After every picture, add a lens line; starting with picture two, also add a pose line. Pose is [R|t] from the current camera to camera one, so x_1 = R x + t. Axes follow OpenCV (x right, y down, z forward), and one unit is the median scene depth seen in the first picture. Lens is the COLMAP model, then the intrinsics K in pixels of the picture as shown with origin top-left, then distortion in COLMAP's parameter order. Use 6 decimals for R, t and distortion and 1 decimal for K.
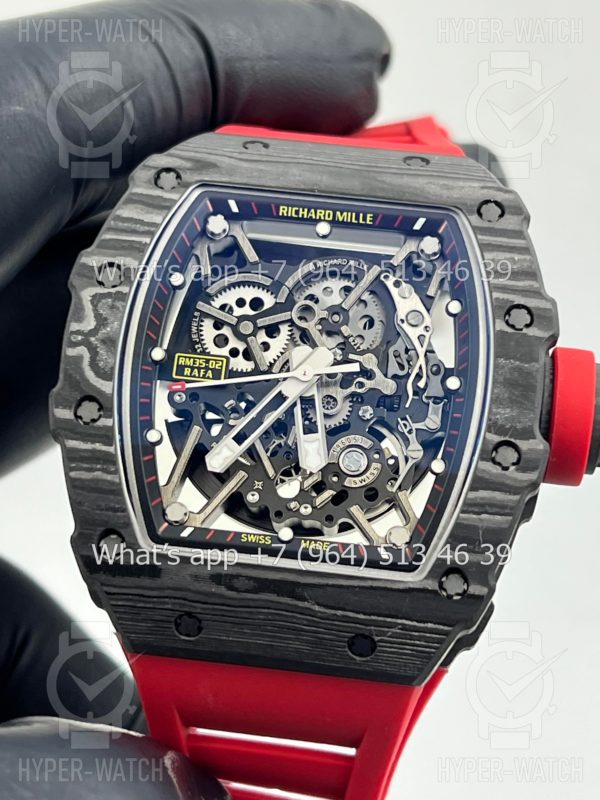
lens RADIAL K [[1788.7, 0, 295.6], [0, 1788.7, 400.2], [0, 0, 1]] dist [0.452081, 0.000000]
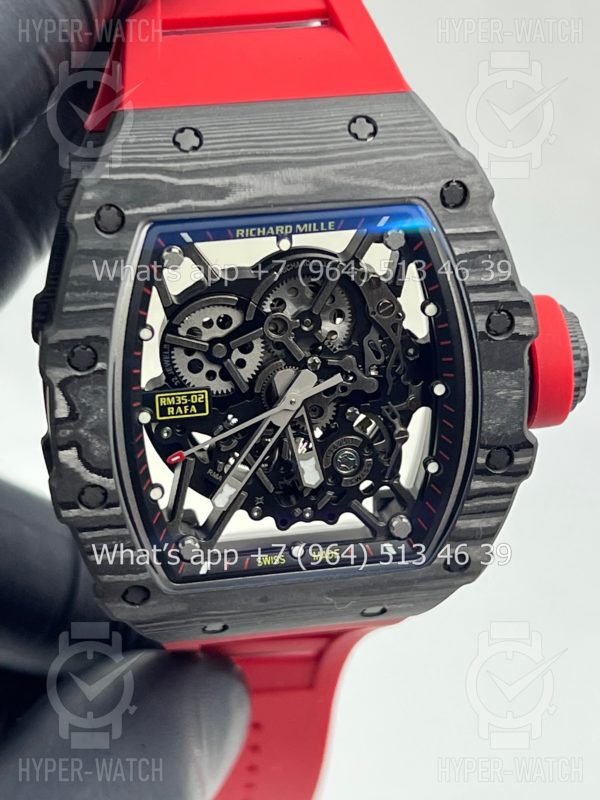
lens RADIAL K [[1788.7, 0, 303.1], [0, 1788.7, 398.0], [0, 0, 1]] dist [0.452081, 0.000000]
pose [[0.967466, -0.211217, 0.139275, -0.125017], [0.088918, 0.799234, 0.594407, -0.596795], [-0.236862, -0.562684, 0.792012, 0.206404]]
